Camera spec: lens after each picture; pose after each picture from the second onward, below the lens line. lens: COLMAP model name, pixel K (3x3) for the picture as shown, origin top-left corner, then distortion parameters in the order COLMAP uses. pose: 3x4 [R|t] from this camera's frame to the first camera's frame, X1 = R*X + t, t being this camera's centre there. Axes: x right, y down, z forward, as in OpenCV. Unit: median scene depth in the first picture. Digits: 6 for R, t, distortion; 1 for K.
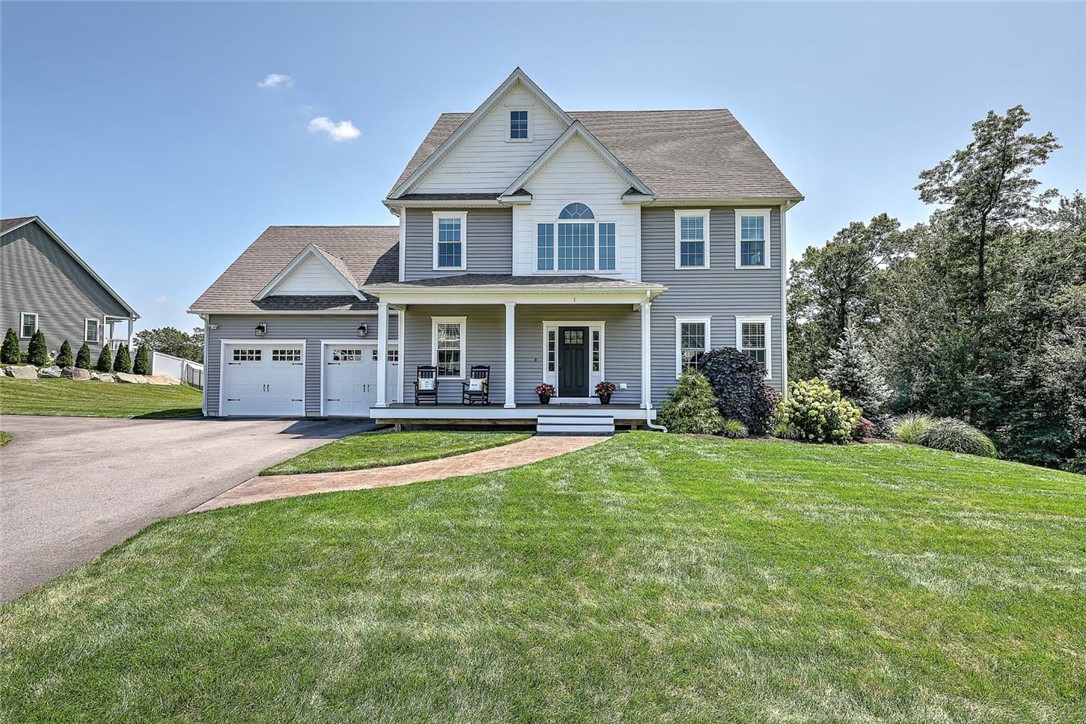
lens RADIAL K [[545.0, 0, 547.3], [0, 545.0, 363.7], [0, 0, 1]] dist [0.013931, -0.000656]
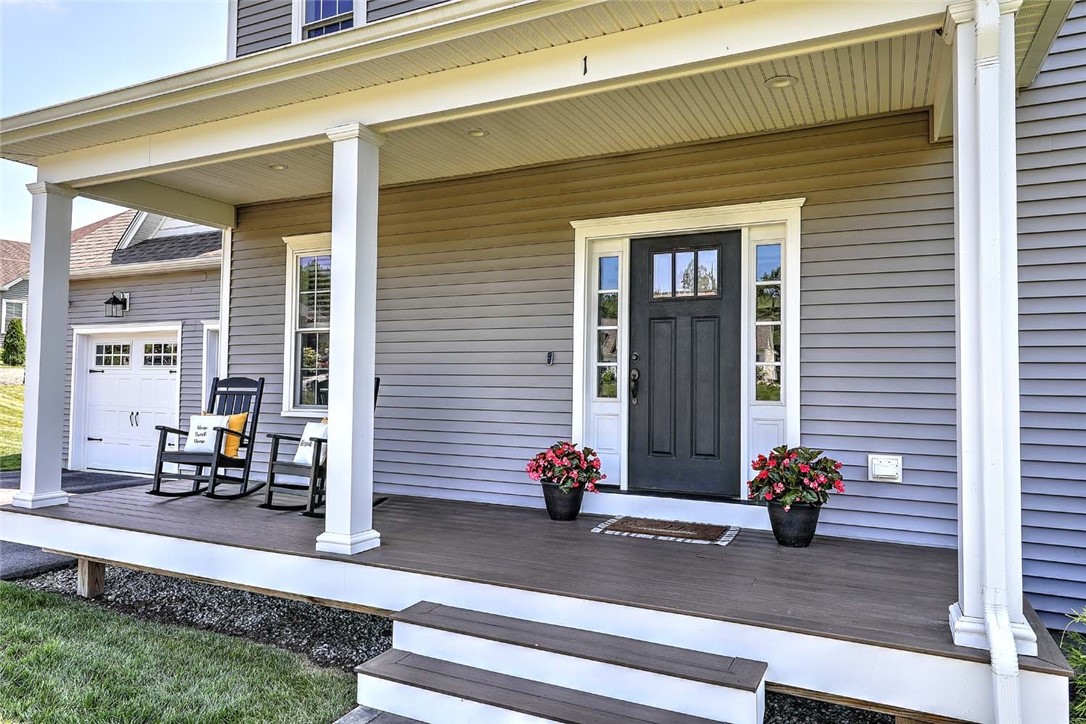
lens RADIAL K [[702.2, 0, 547.3], [0, 702.2, 358.0], [0, 0, 1]] dist [0.002218, 0.002526]
pose [[0.914914, -0.009909, -0.403527, 0.127882], [0.005458, 0.999911, -0.012178, -0.002585], [0.403612, 0.008940, 0.914887, 0.660360]]
